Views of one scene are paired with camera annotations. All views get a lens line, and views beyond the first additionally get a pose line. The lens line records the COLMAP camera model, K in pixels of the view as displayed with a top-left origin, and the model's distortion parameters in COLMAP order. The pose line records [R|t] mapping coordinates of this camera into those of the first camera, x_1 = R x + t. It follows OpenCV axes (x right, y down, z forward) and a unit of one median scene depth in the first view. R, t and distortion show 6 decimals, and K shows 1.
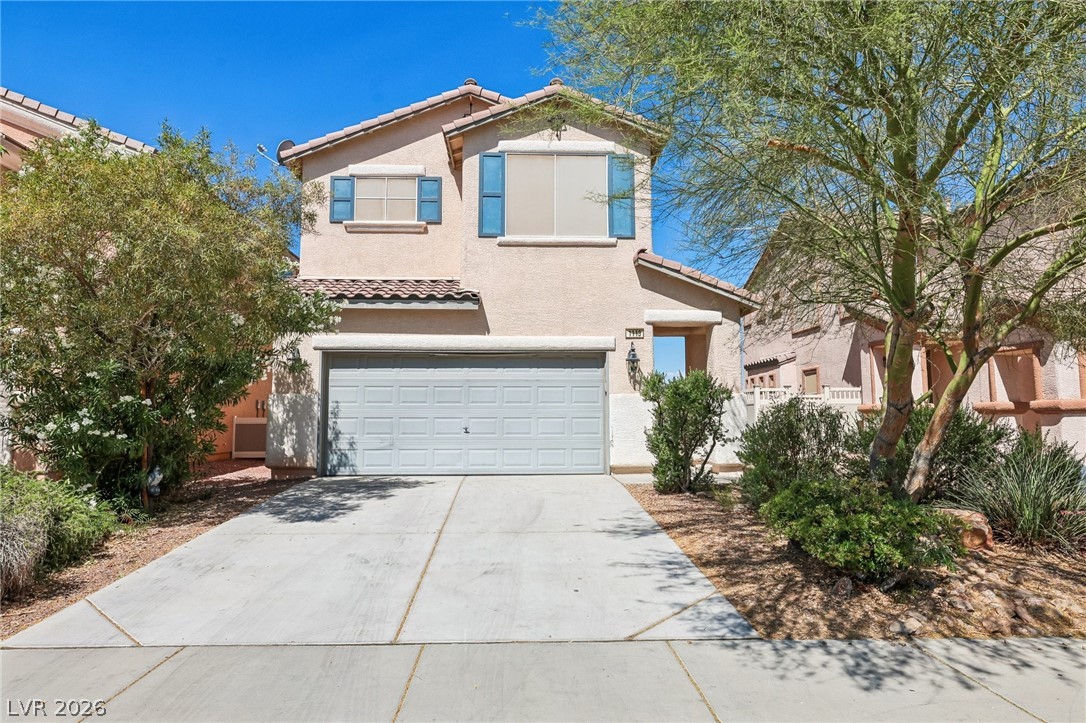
lens RADIAL K [[643.1, 0, 541.5], [0, 643.1, 358.1], [0, 0, 1]] dist [-0.005706, 0.001774]
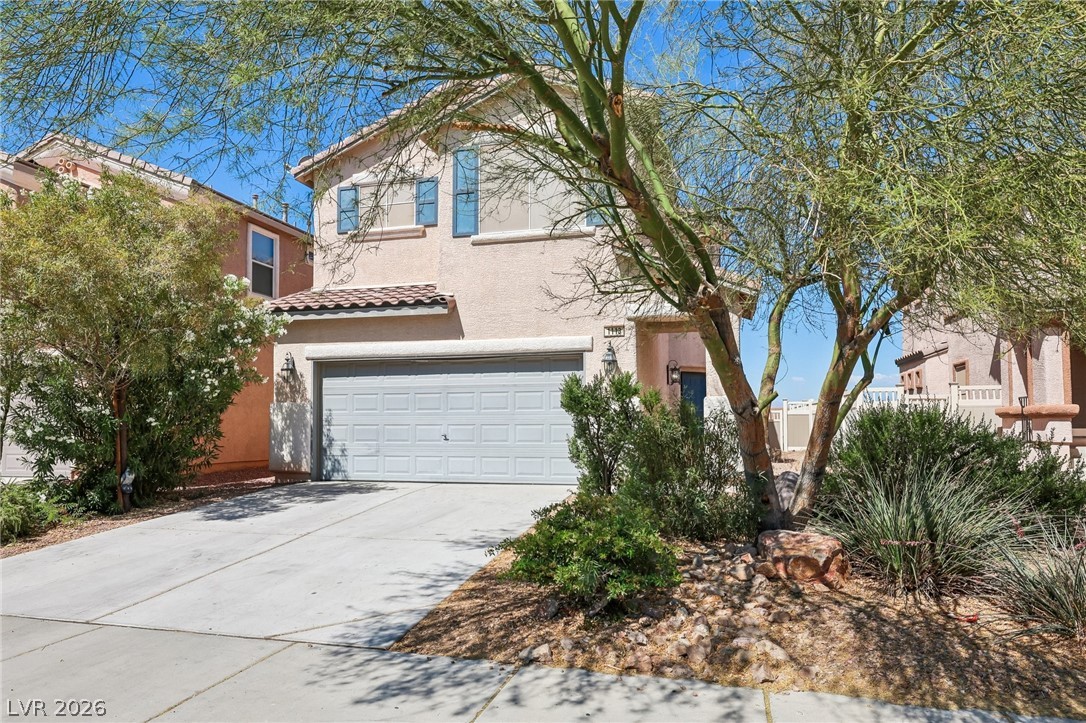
lens RADIAL K [[701.0, 0, 548.3], [0, 701.0, 393.8], [0, 0, 1]] dist [-0.006488, 0.000803]
pose [[0.955341, -0.015747, -0.295085, 0.355634], [0.030095, 0.998572, 0.044147, 0.003171], [0.293968, -0.051056, 0.954451, 0.029699]]
